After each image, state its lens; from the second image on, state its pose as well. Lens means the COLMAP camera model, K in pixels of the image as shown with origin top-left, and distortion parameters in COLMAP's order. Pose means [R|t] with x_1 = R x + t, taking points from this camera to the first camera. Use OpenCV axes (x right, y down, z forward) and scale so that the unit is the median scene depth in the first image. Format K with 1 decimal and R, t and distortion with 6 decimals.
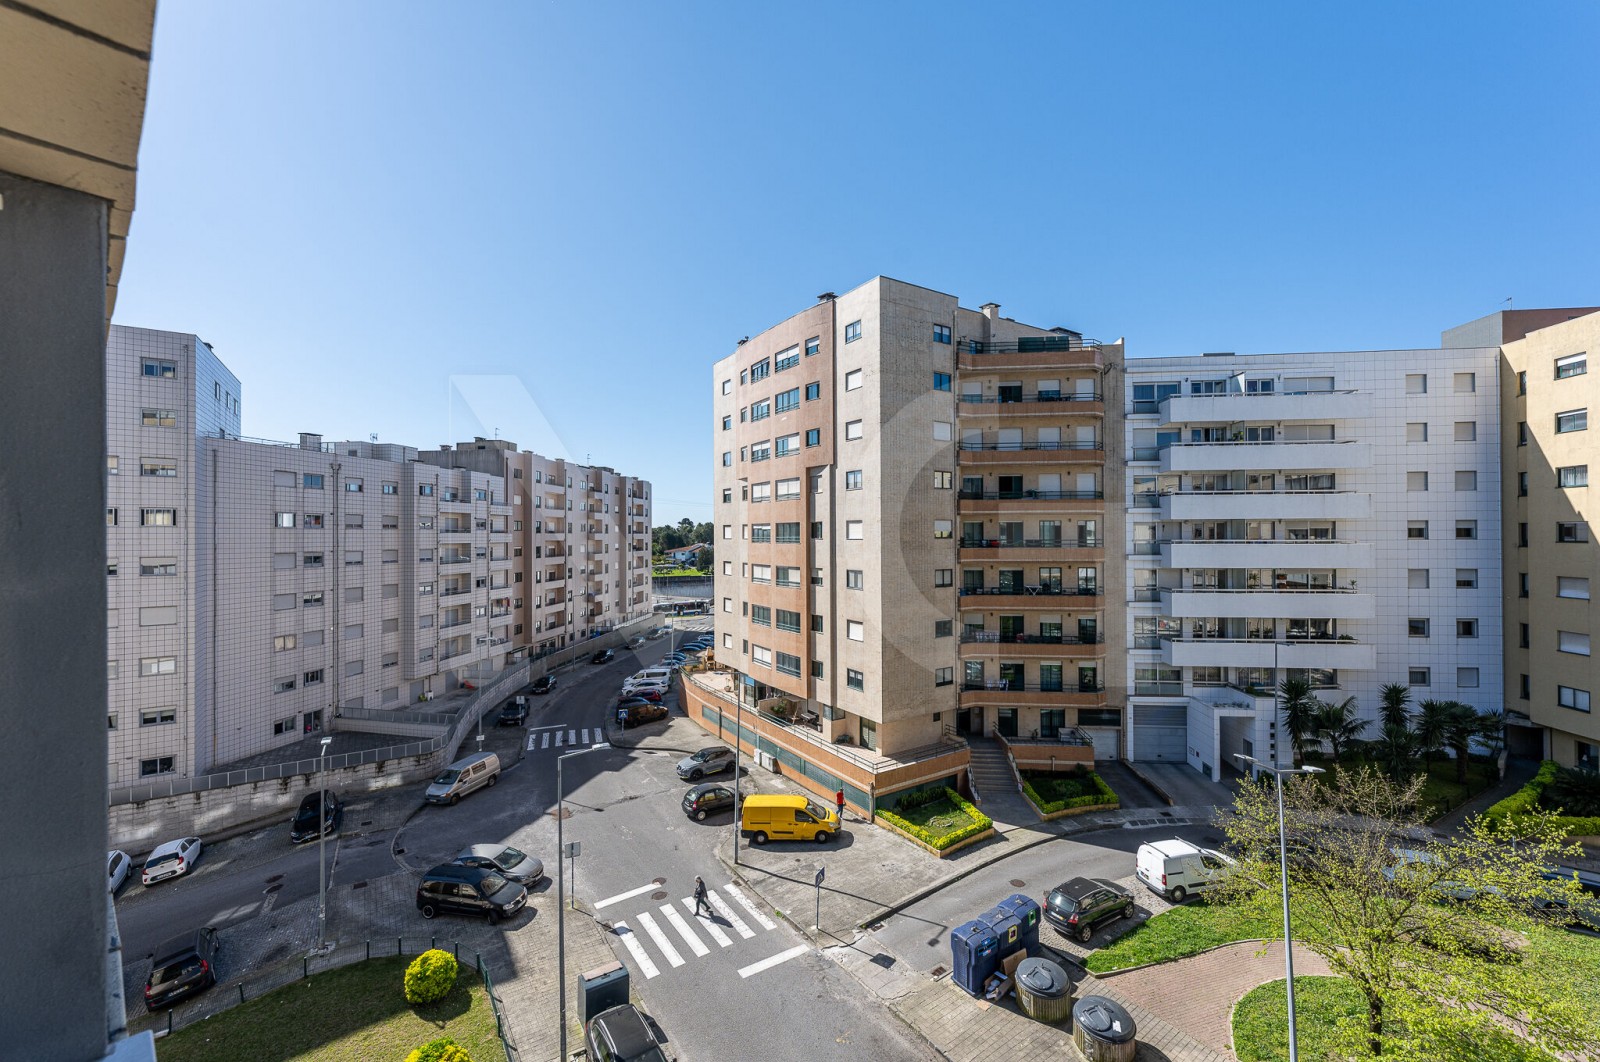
lens RADIAL K [[651.6, 0, 807.7], [0, 651.6, 529.9], [0, 0, 1]] dist [0.004913, -0.000325]
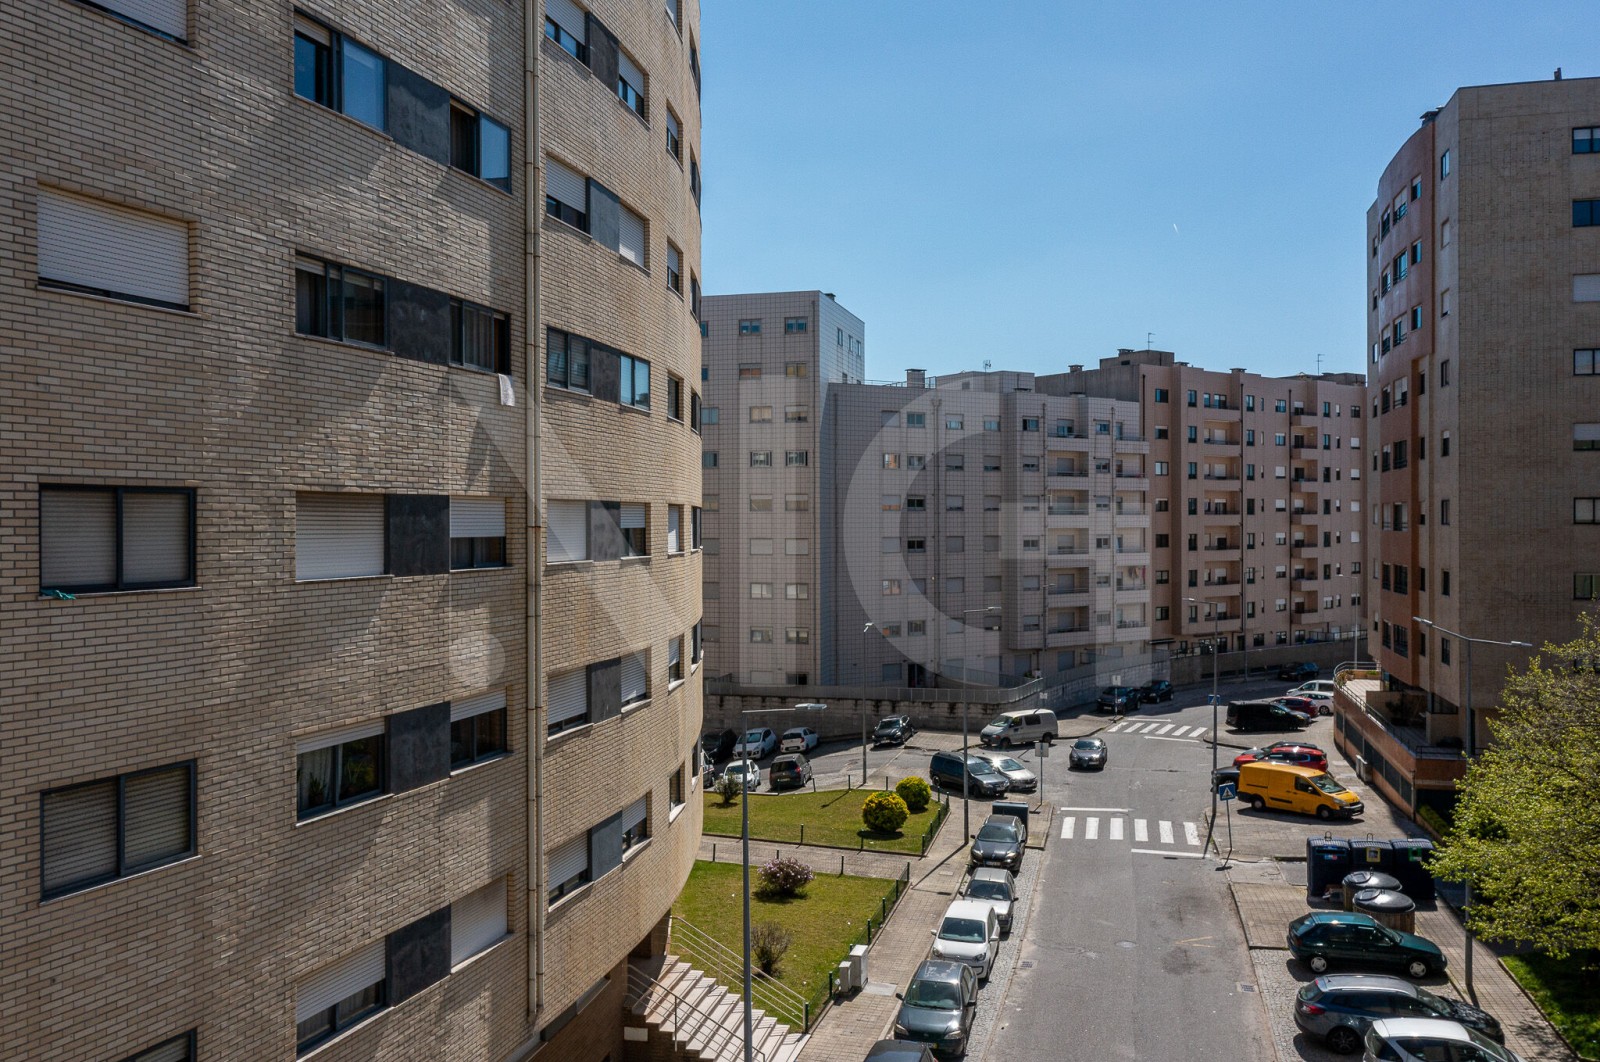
lens RADIAL K [[1337.5, 0, 799.1], [0, 1337.5, 534.2], [0, 0, 1]] dist [0.072043, 0.000938]
pose [[0.673393, 0.008512, -0.739236, 0.439488], [0.006032, 0.999837, 0.017007, 0.044189], [0.739260, -0.015912, 0.673232, -0.336563]]
